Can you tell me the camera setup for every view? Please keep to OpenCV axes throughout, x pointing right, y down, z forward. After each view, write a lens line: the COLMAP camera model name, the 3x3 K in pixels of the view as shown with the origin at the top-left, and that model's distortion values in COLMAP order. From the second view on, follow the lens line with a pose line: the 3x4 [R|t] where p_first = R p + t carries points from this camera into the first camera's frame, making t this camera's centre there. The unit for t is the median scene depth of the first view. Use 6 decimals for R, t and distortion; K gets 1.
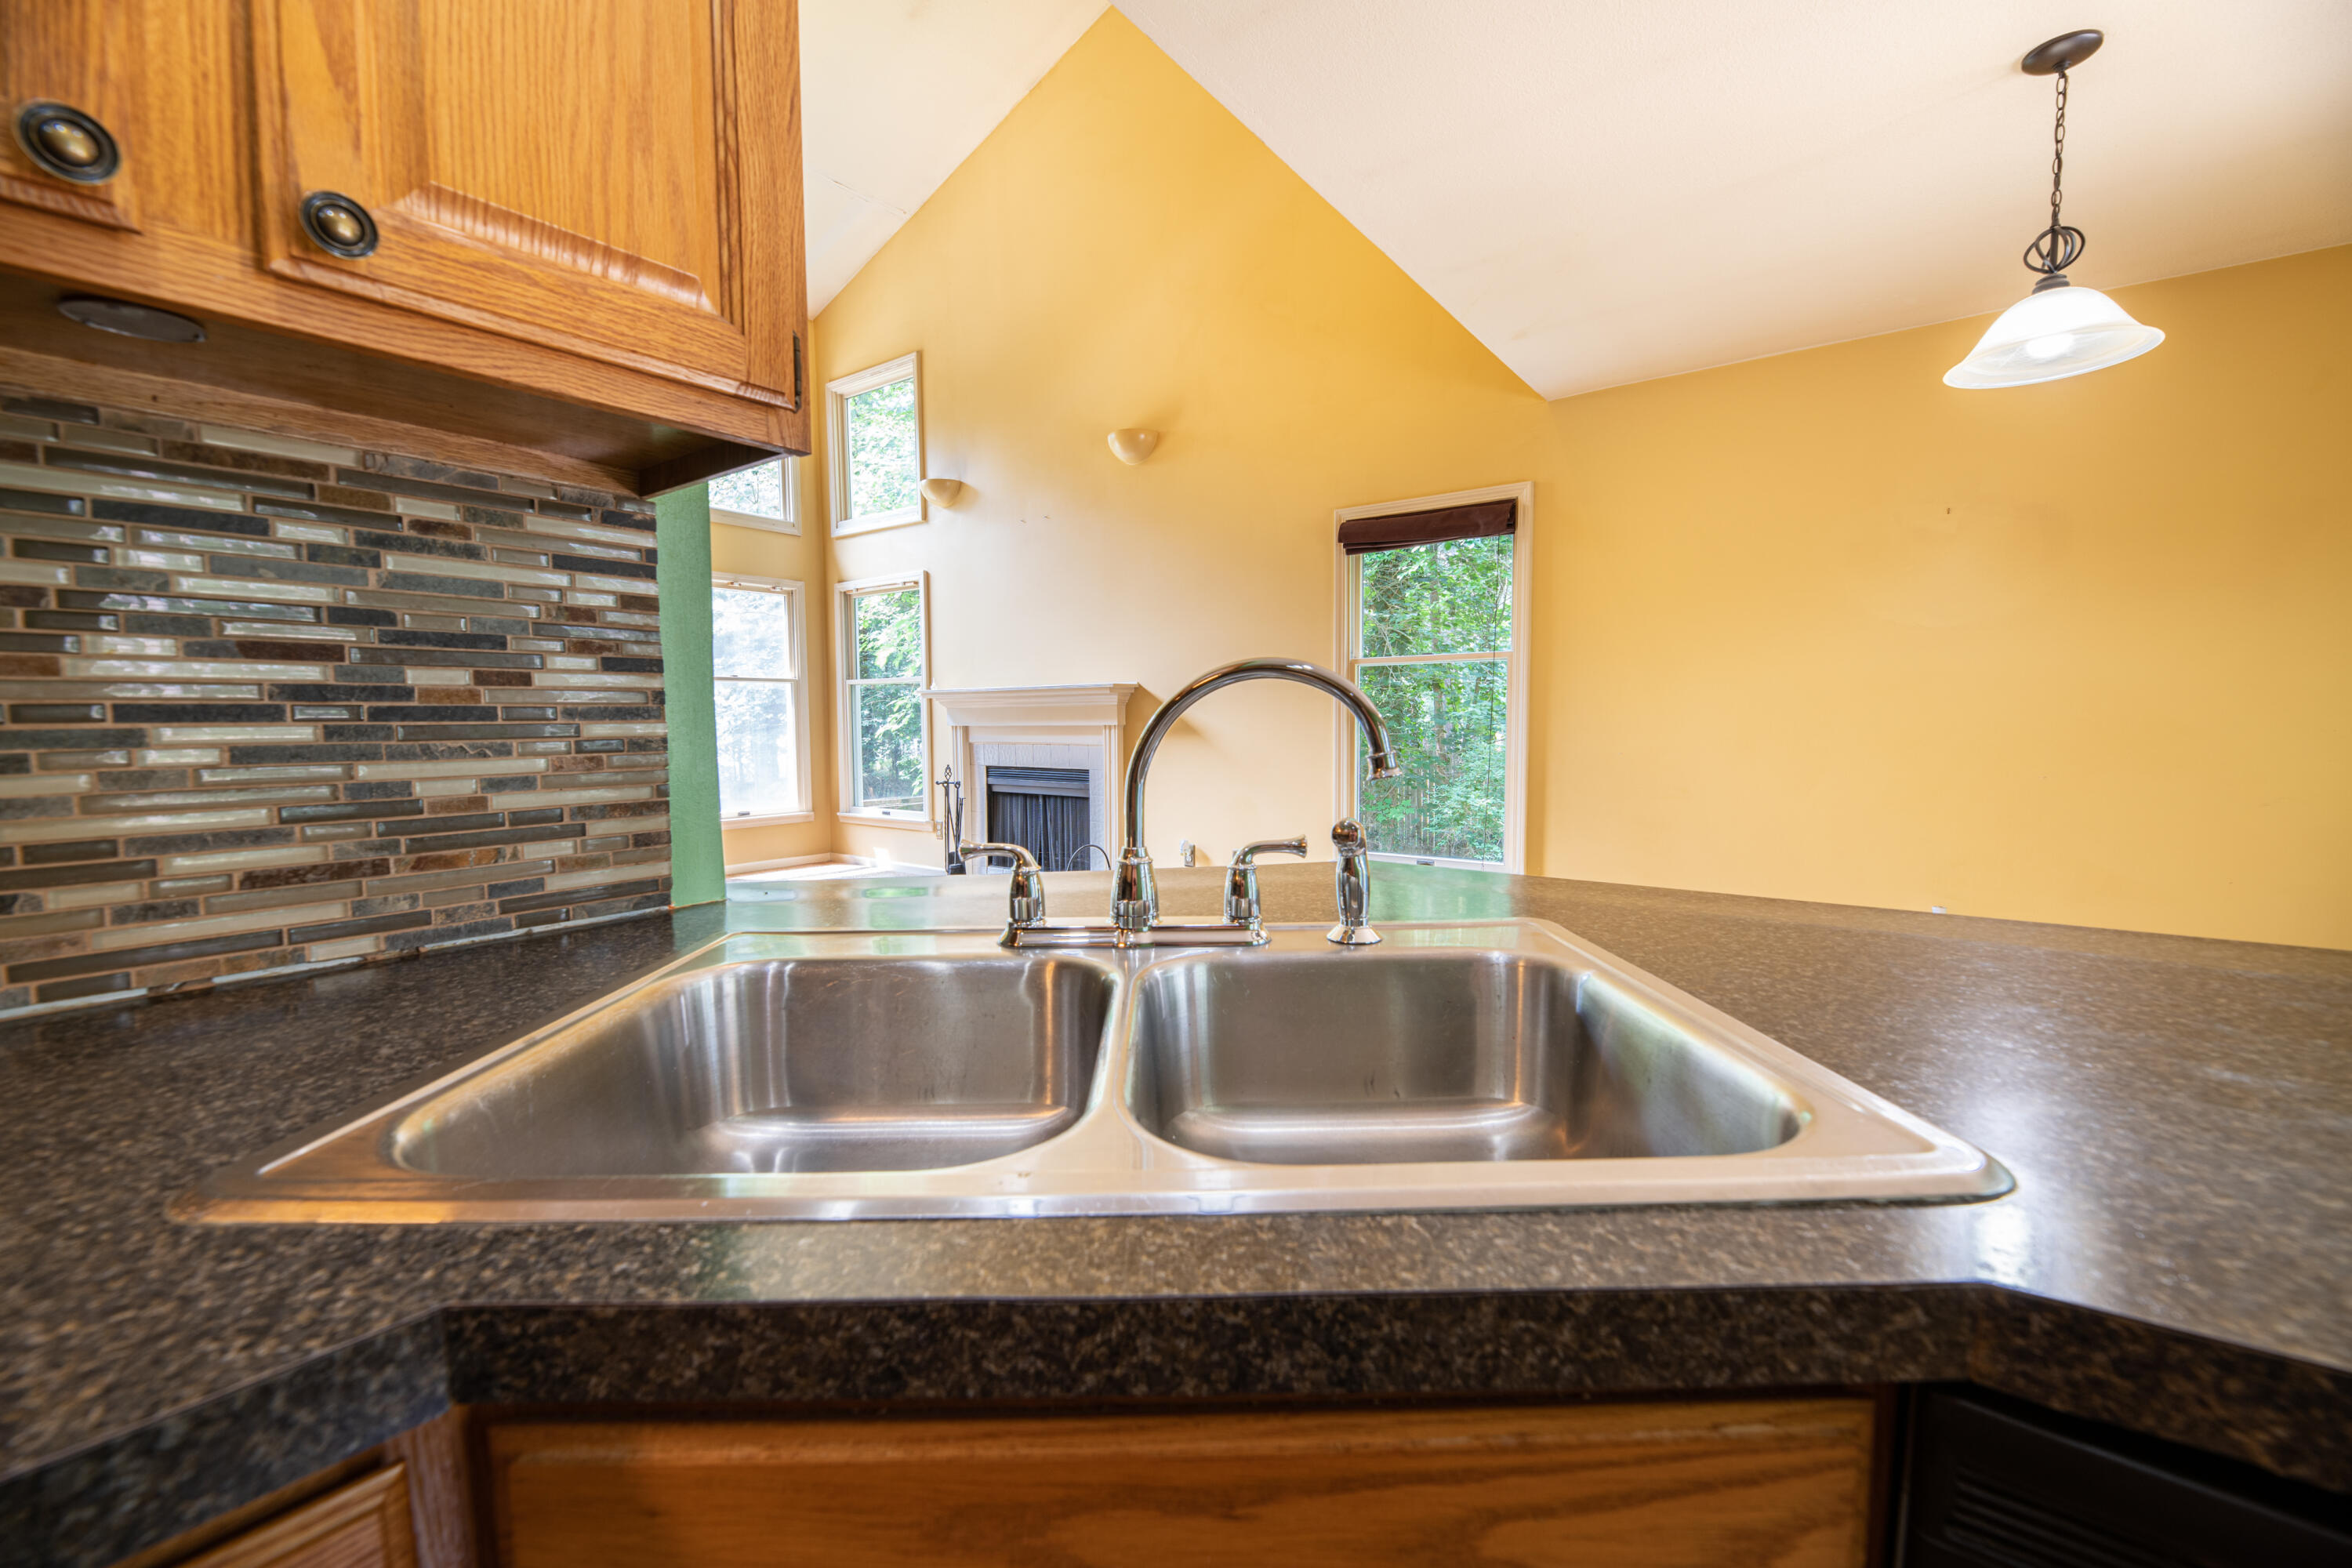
lens RADIAL K [[944.1, 0, 1178.6], [0, 944.1, 790.8], [0, 0, 1]] dist [-0.001923, -0.002582]
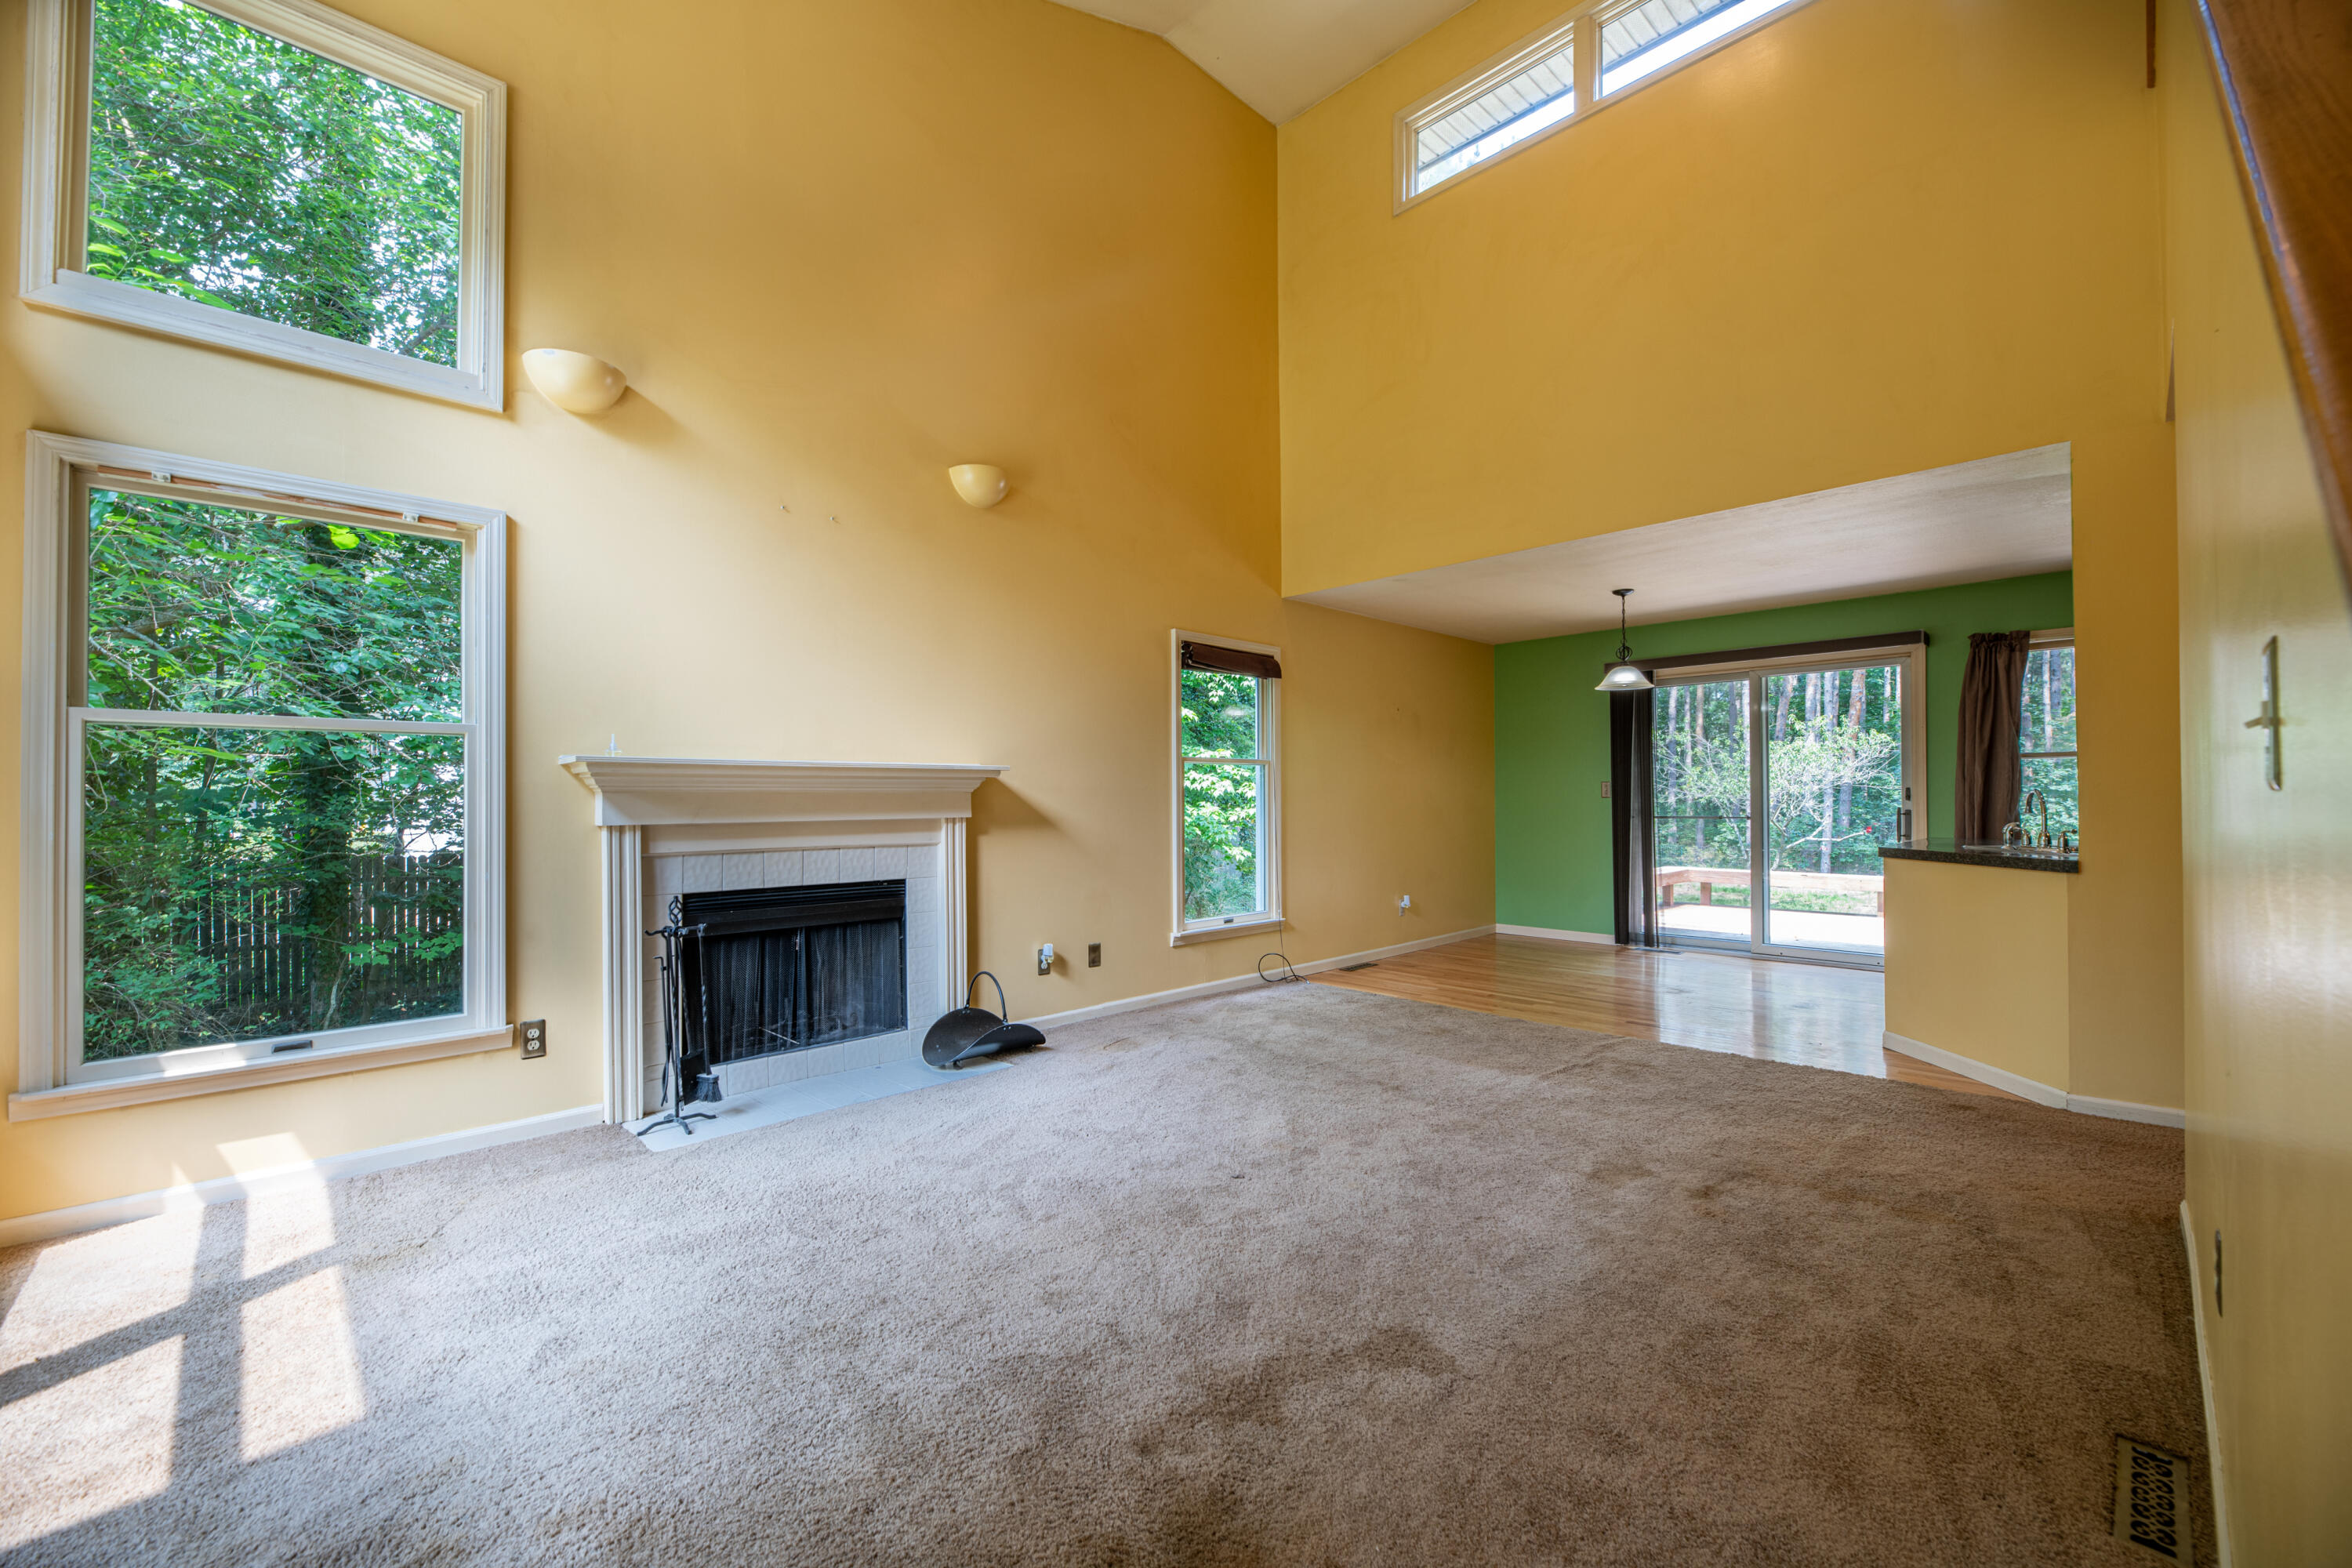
lens RADIAL K [[944.1, 0, 1178.6], [0, 944.1, 790.8], [0, 0, 1]] dist [-0.001923, -0.002582]
pose [[0.157473, 0.014893, 0.987411, -4.720504], [0.079964, 0.996411, -0.027782, -0.320151], [-0.984280, 0.083332, 0.155717, 4.008987]]
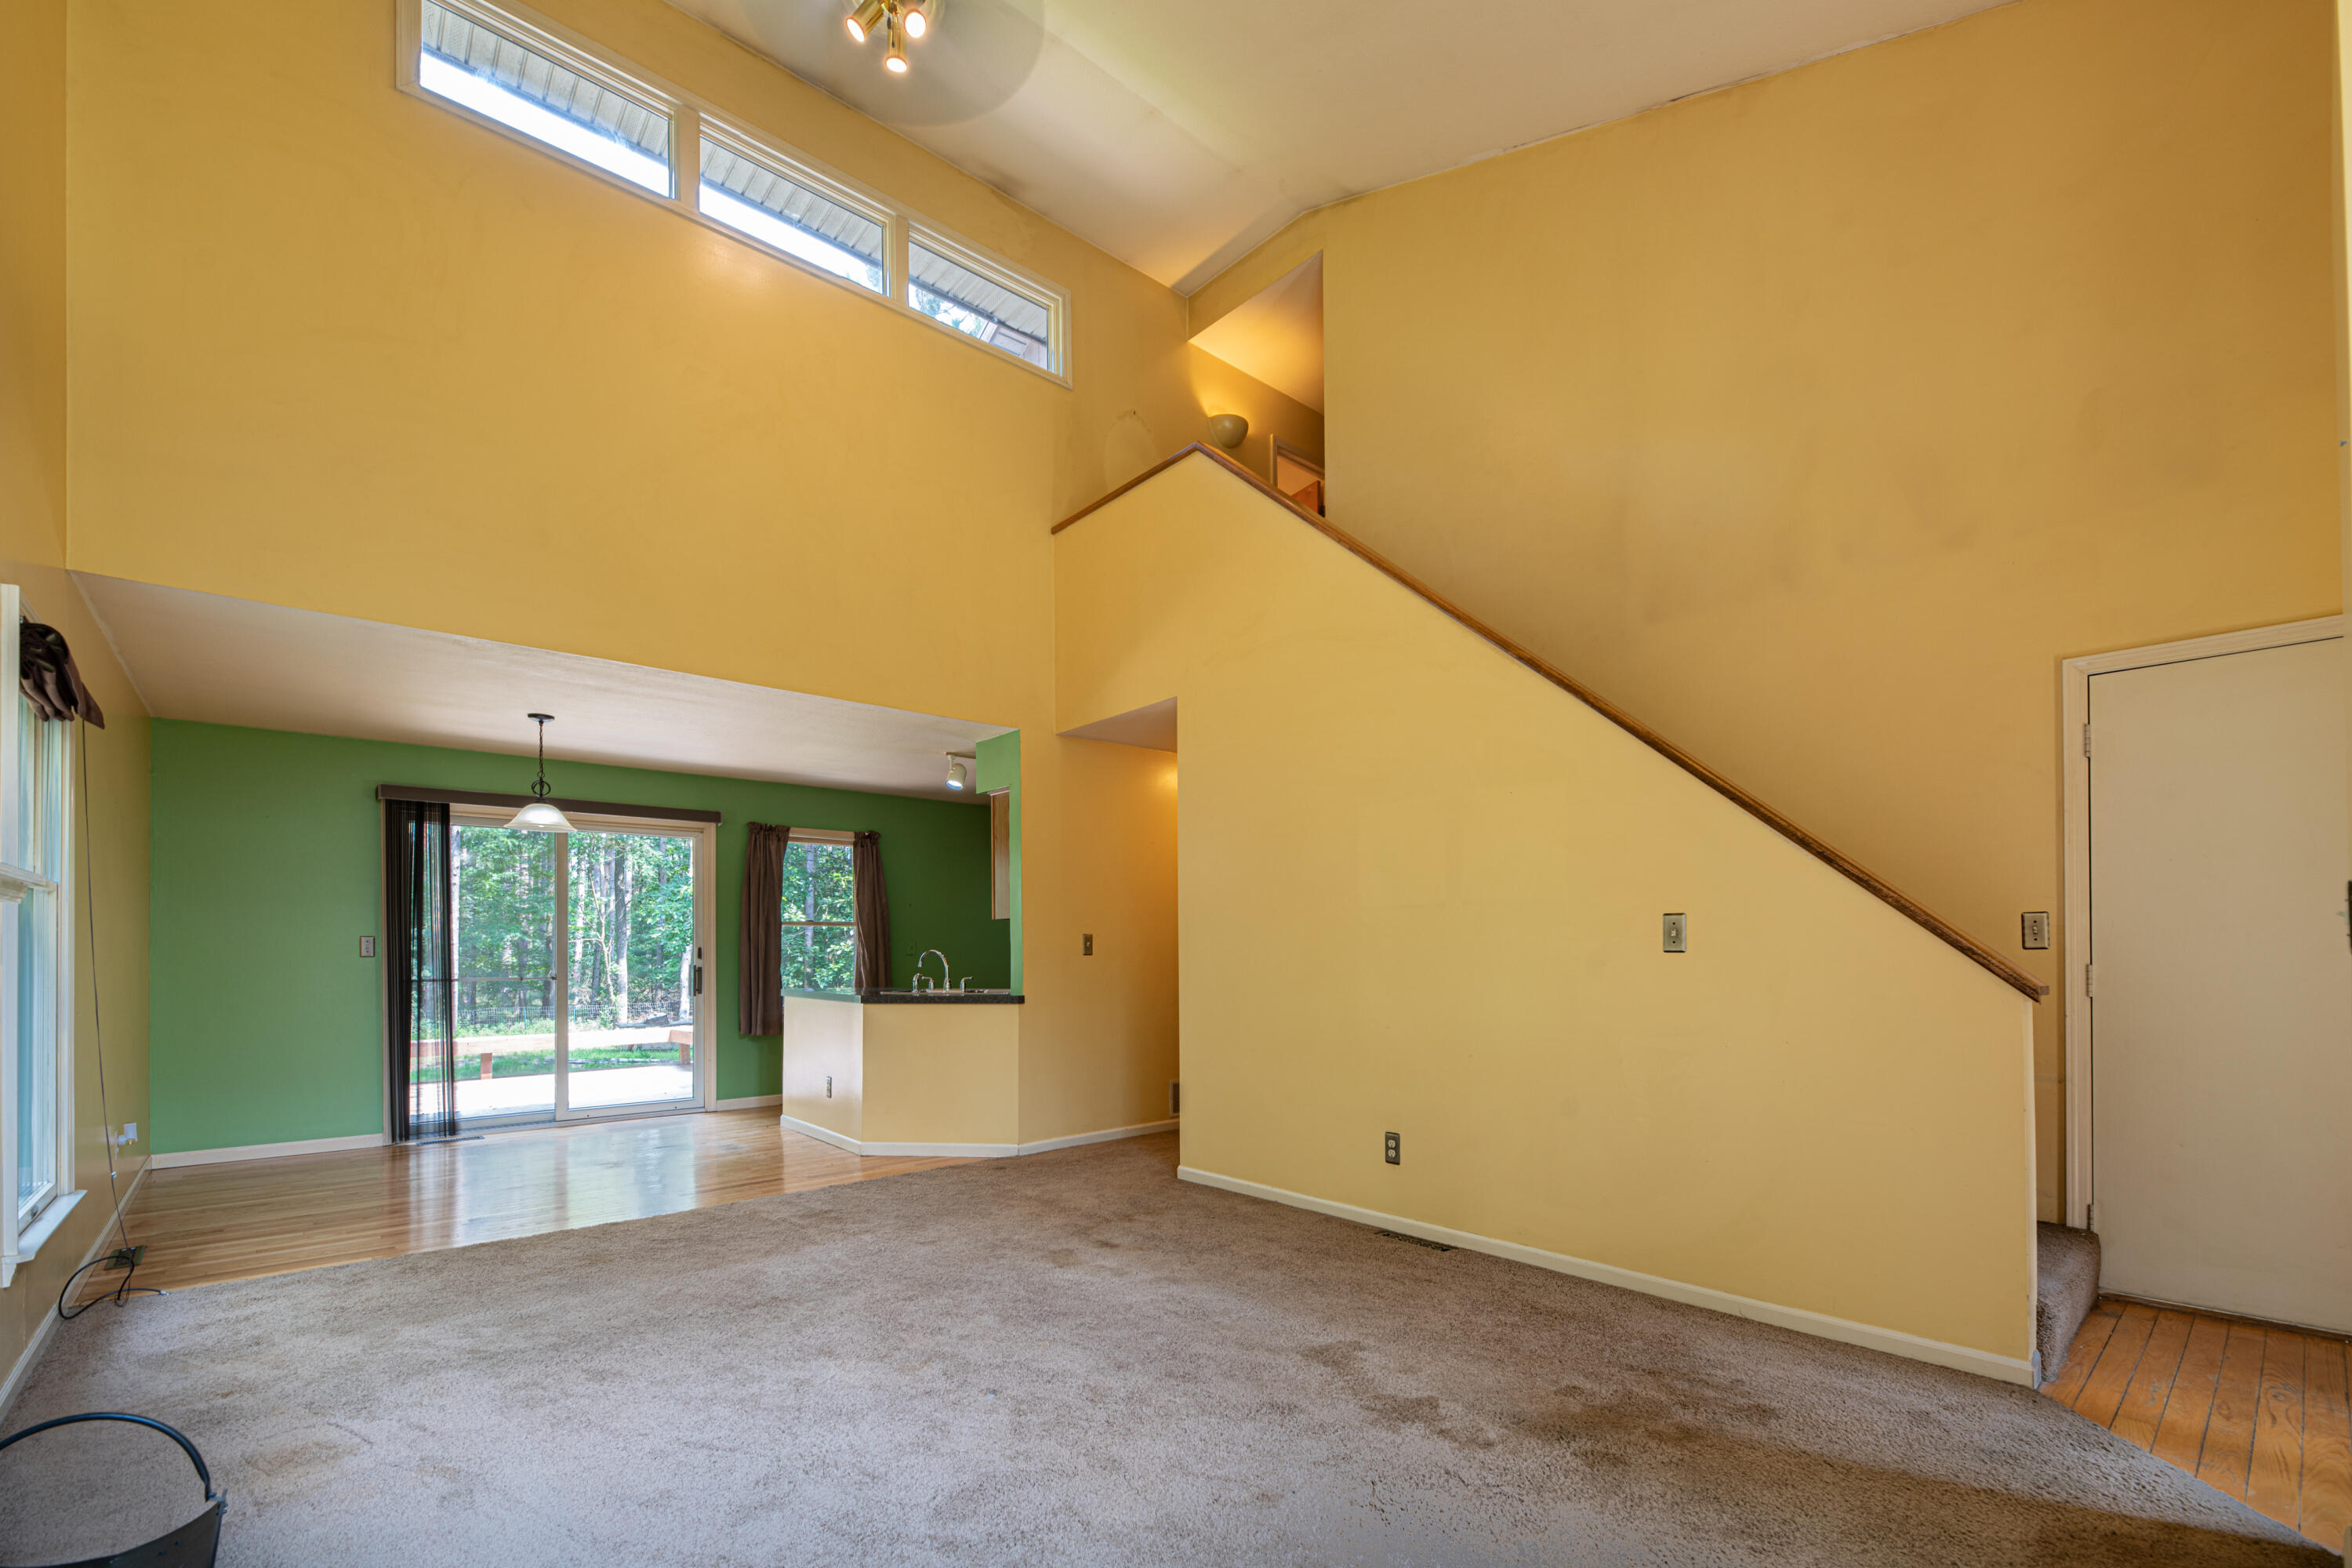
lens RADIAL K [[998.8, 0, 1178.4], [0, 998.8, 950.9], [0, 0, 1]] dist [-0.002133, -0.000448]
pose [[-0.977264, 0.010658, 0.211759, -2.795411], [0.026964, 0.996874, 0.074267, -0.567862], [-0.210305, 0.078288, -0.974496, 6.865295]]
